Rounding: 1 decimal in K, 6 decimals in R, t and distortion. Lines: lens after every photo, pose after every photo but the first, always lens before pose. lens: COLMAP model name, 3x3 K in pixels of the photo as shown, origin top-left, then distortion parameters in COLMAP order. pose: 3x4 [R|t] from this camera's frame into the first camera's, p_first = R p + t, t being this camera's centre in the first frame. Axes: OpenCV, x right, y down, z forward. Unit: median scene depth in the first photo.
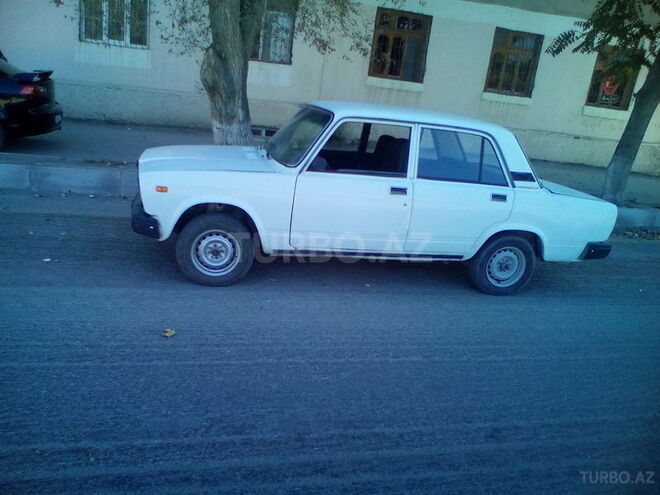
lens RADIAL K [[517.6, 0, 310.4], [0, 517.6, 261.3], [0, 0, 1]] dist [0.002243, -0.050714]
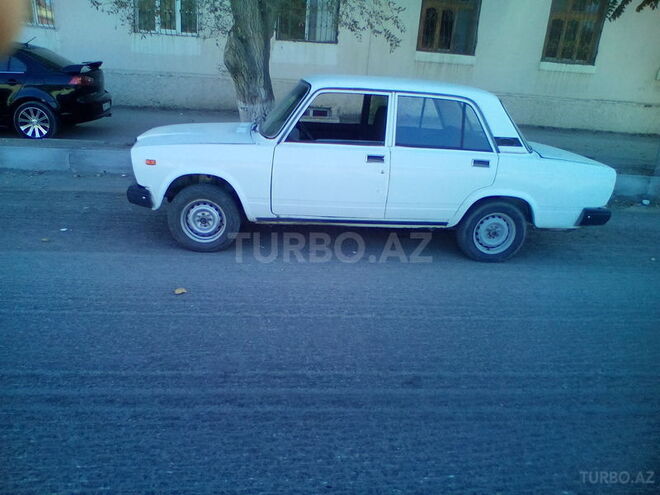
lens RADIAL K [[517.6, 0, 310.4], [0, 517.6, 261.3], [0, 0, 1]] dist [0.002243, -0.050714]
pose [[0.990230, -0.000602, -0.139443, 0.174741], [0.005059, 0.999487, 0.031611, 0.032661], [0.139352, -0.032008, 0.989725, -0.041420]]
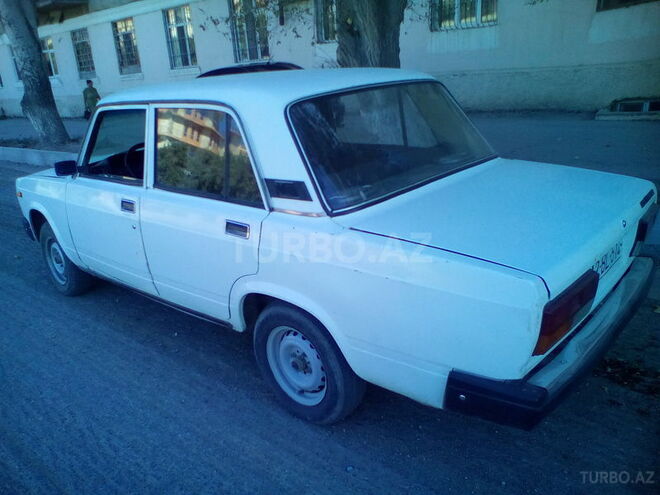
lens RADIAL K [[536.2, 0, 318.0], [0, 536.2, 249.9], [0, 0, 1]] dist [-0.012814, 0.007792]
pose [[0.585326, 0.118740, -0.802056, 0.835090], [-0.123813, 0.990706, 0.056313, -0.140708], [0.801289, 0.066344, 0.594588, 0.740501]]
